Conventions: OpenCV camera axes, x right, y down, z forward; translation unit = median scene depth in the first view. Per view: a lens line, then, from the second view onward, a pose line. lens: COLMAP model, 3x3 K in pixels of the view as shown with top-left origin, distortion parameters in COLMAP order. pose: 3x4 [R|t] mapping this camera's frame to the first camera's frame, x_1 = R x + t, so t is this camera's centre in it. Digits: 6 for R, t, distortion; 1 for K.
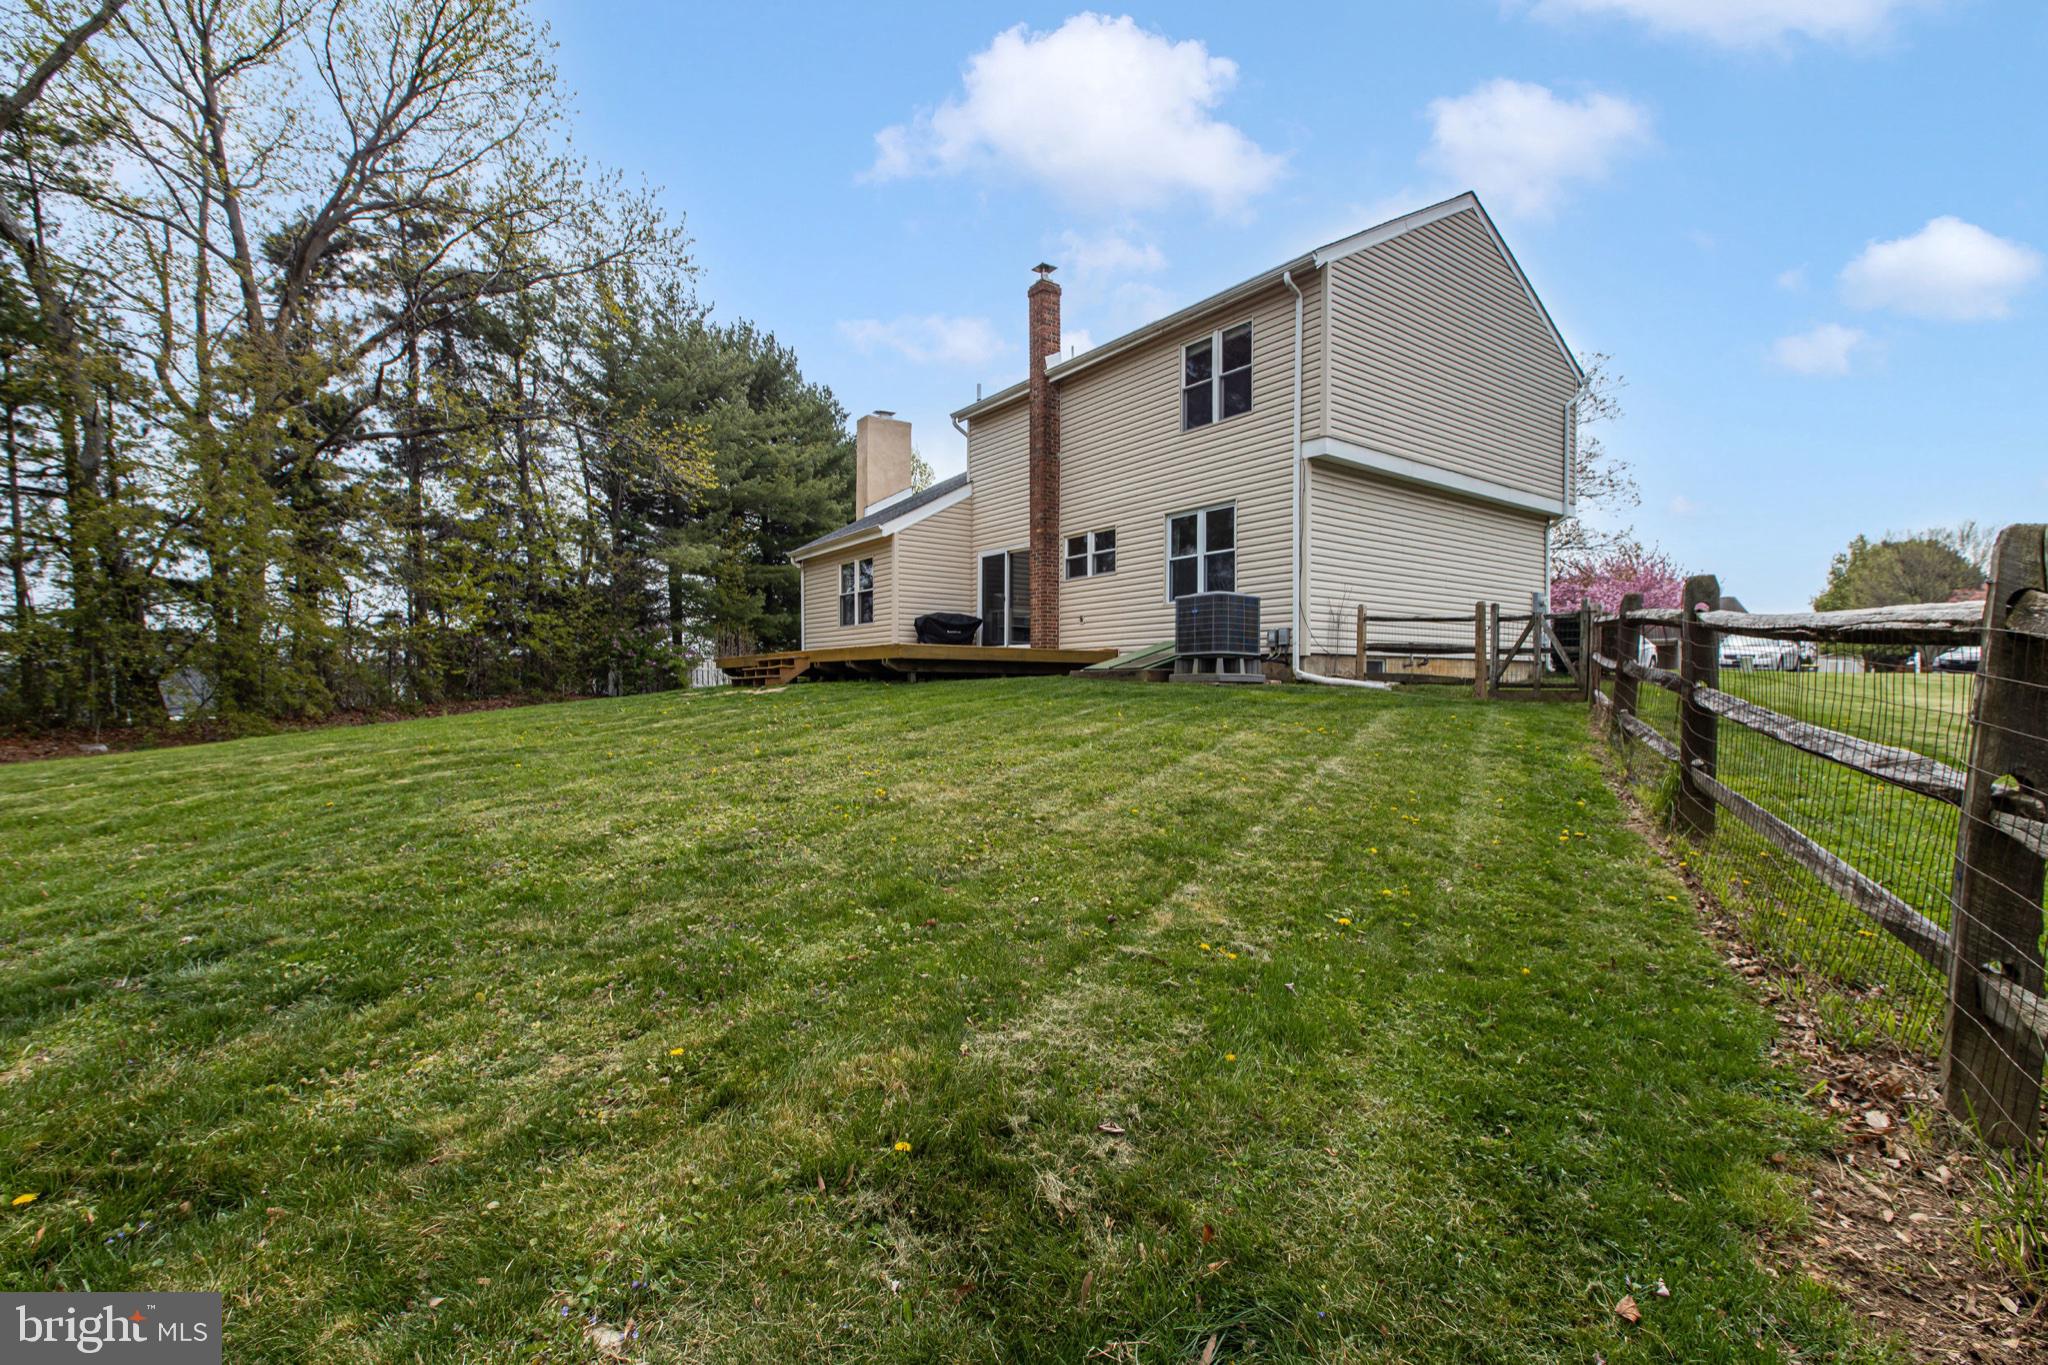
lens RADIAL K [[900.9, 0, 1023.3], [0, 900.9, 689.1], [0, 0, 1]] dist [0.002438, 0.000419]
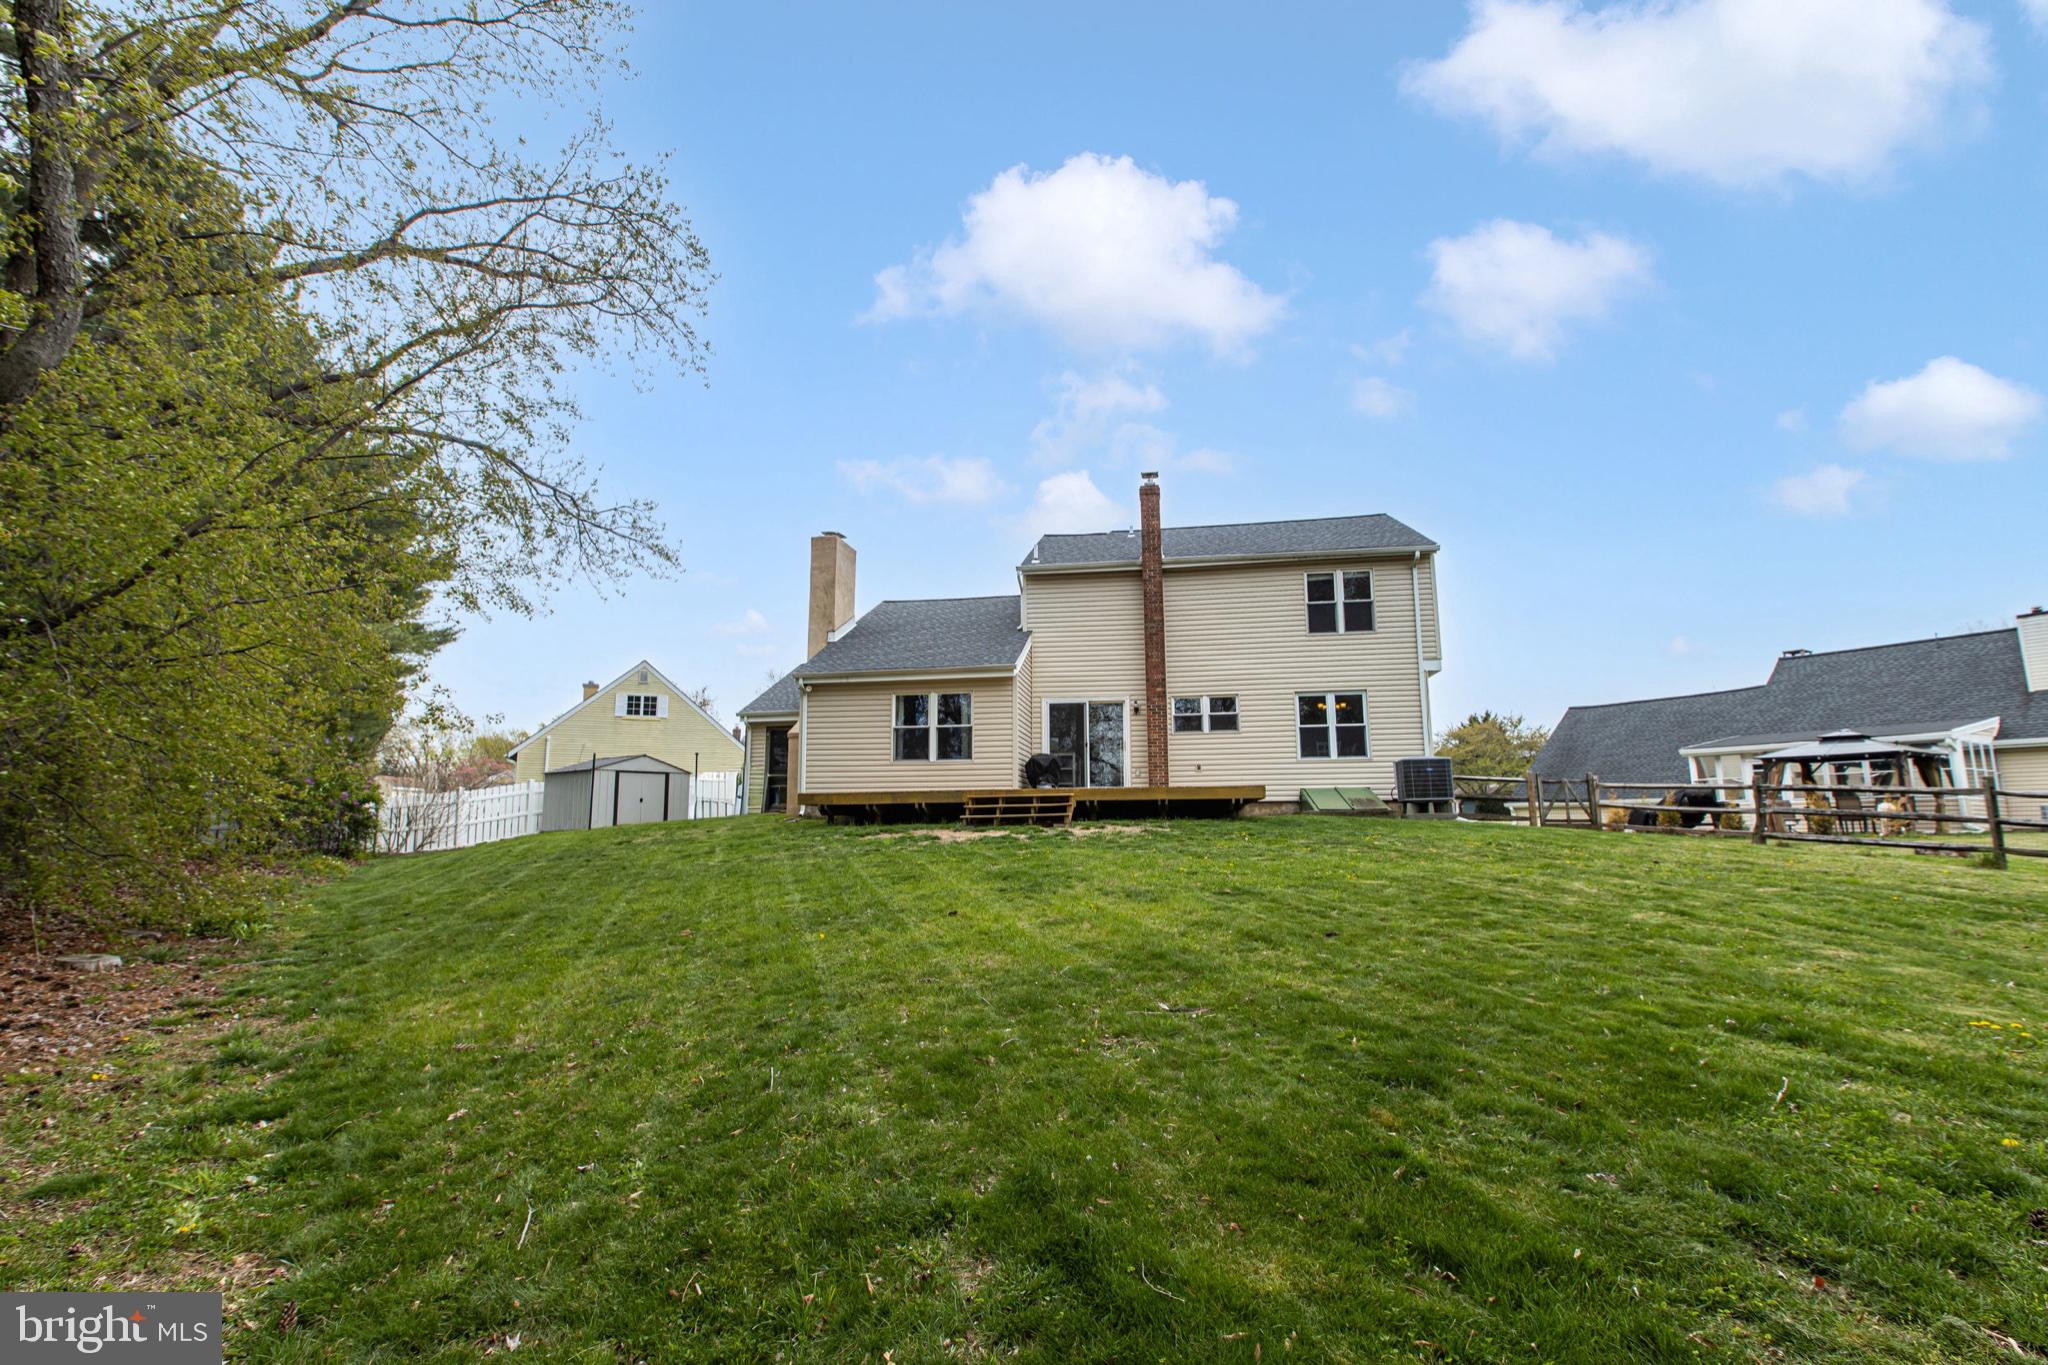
lens RADIAL K [[900.9, 0, 1023.3], [0, 900.9, 689.1], [0, 0, 1]] dist [0.002438, 0.000419]
pose [[0.723649, 0.095746, 0.683494, -0.901127], [0.011008, 0.988603, -0.150142, -0.003553], [-0.690080, 0.116174, 0.714348, 0.287497]]
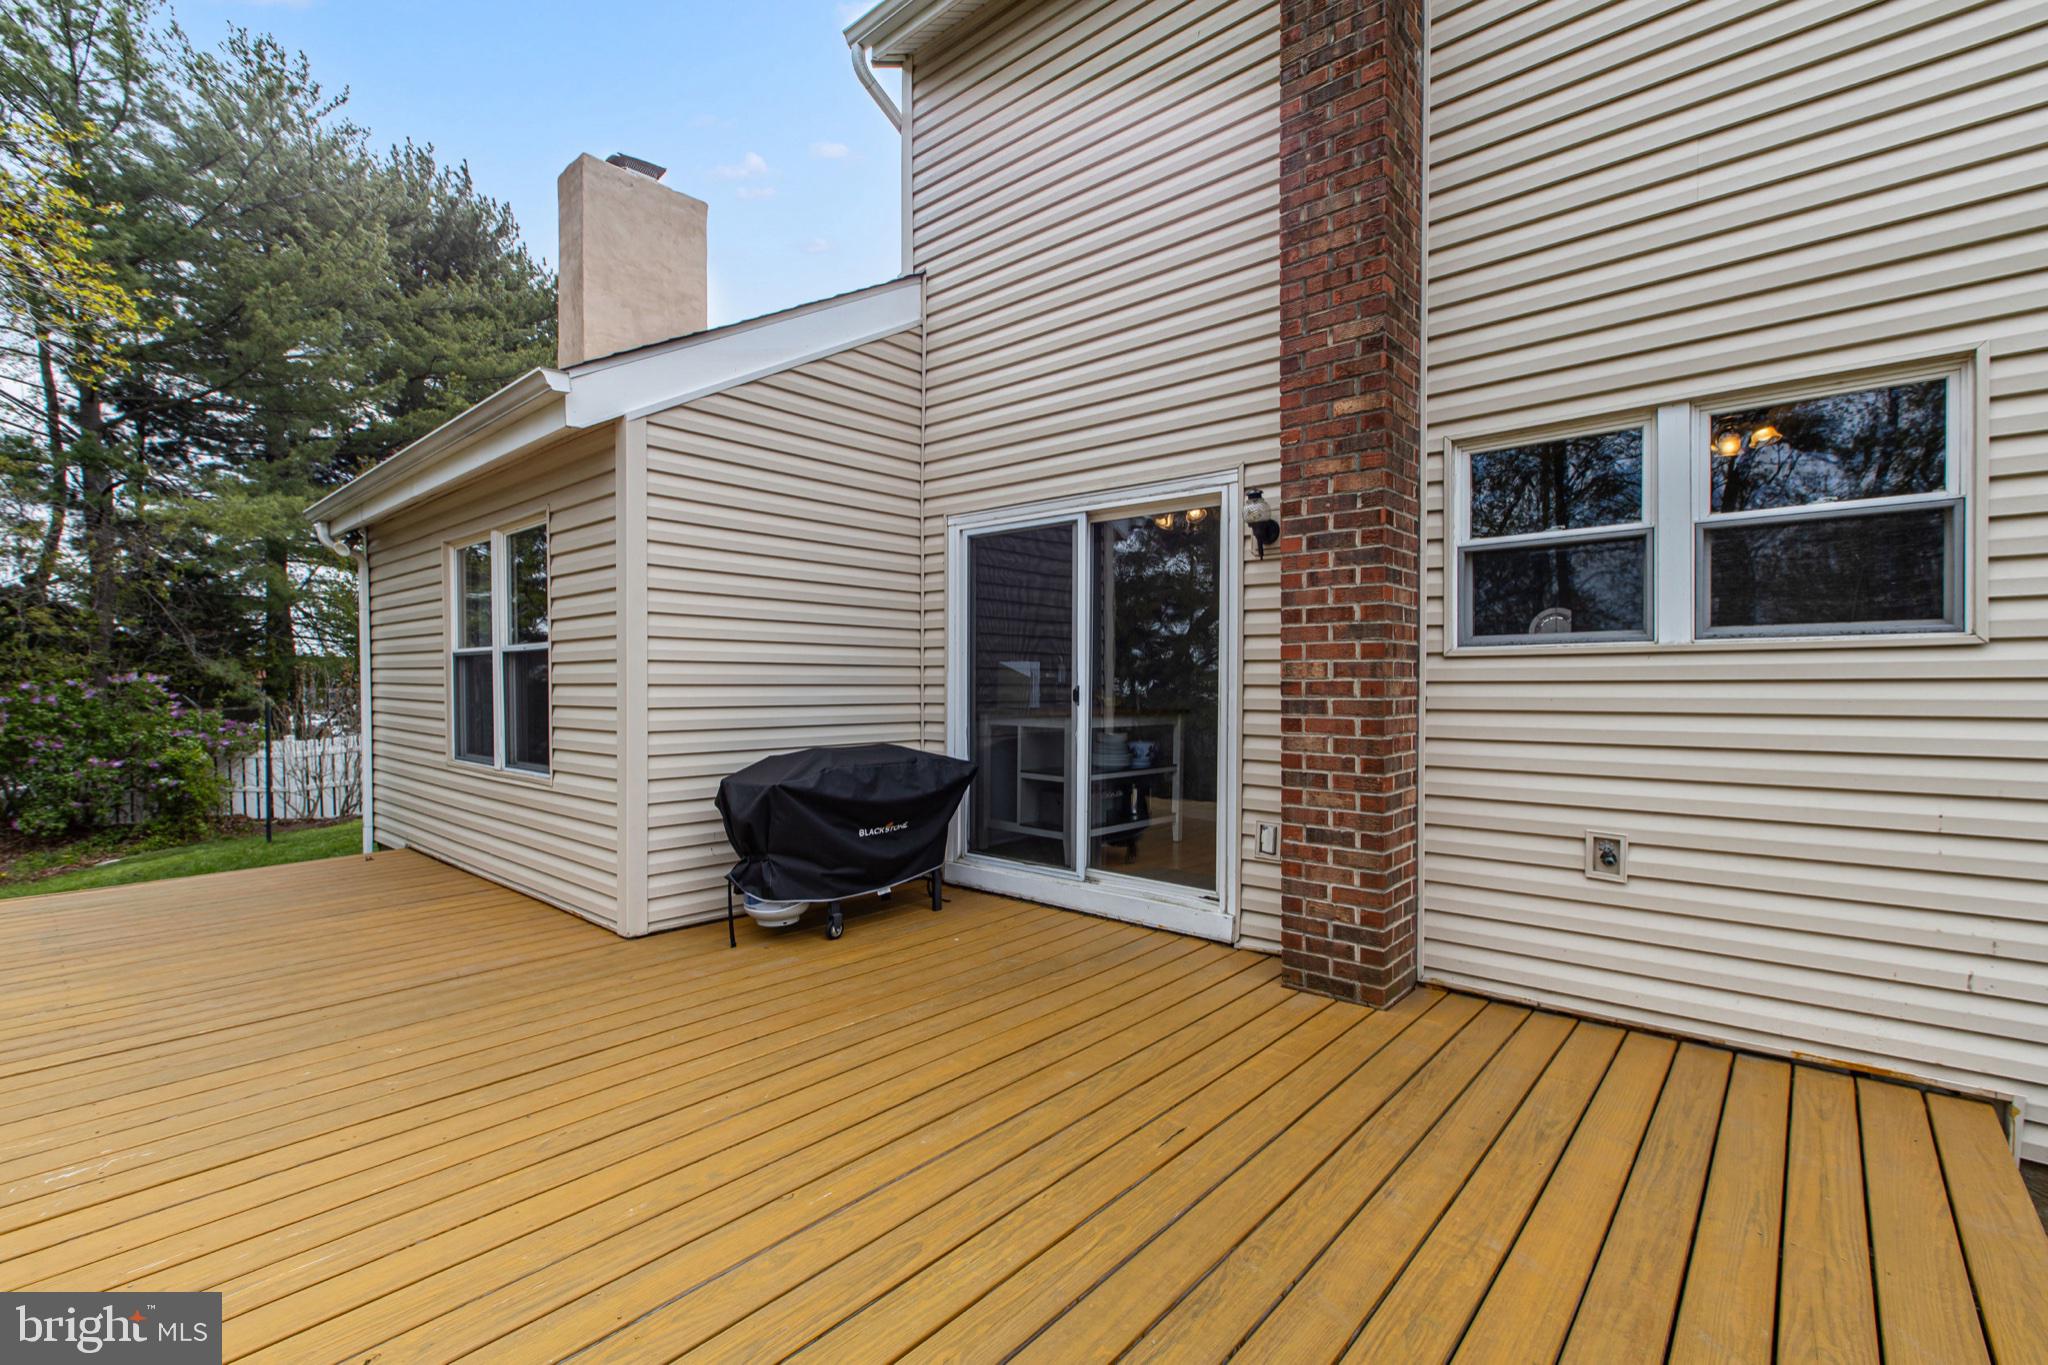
lens RADIAL K [[900.9, 0, 1023.3], [0, 900.9, 689.1], [0, 0, 1]] dist [0.002438, 0.000419]
pose [[0.978499, -0.003388, 0.206224, -0.097708], [0.002961, 0.999993, 0.002378, -0.111336], [-0.206231, -0.001716, 0.978502, 0.808910]]
